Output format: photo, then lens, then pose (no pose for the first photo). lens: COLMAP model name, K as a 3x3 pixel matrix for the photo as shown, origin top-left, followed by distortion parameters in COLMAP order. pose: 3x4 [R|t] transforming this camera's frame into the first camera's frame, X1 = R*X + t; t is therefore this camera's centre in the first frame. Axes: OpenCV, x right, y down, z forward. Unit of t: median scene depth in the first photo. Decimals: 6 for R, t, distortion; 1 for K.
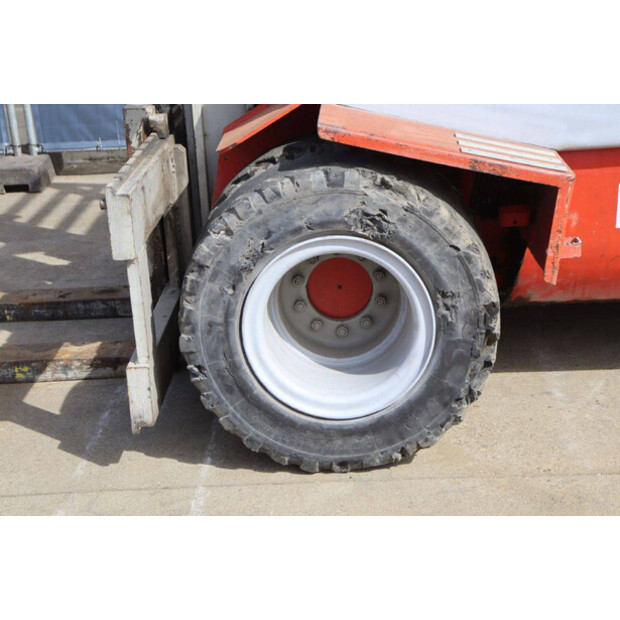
lens RADIAL K [[1143.9, 0, 311.9], [0, 1143.9, 309.0], [0, 0, 1]] dist [0.014356, 0.000000]
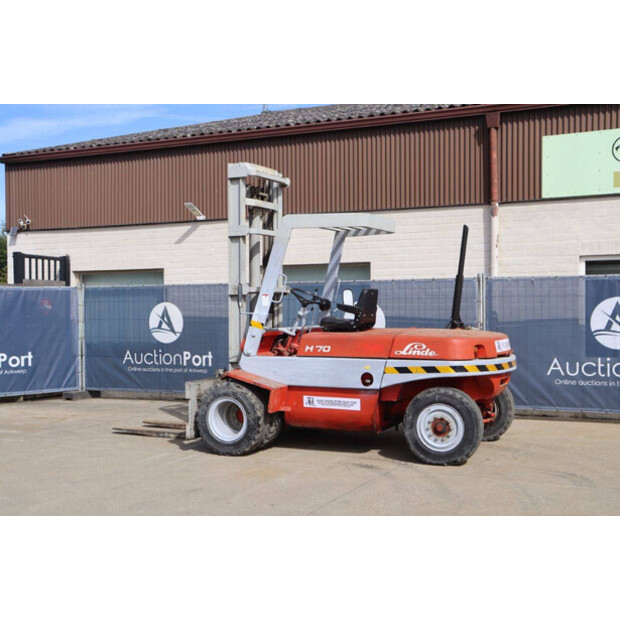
lens RADIAL K [[838.4, 0, 309.0], [0, 838.4, 316.6], [0, 0, 1]] dist [0.068014, 0.000000]
pose [[0.917908, 0.057364, -0.392626, 1.550903], [-0.178156, 0.943732, -0.278623, 0.486881], [0.354550, 0.325699, 0.876478, -1.826568]]
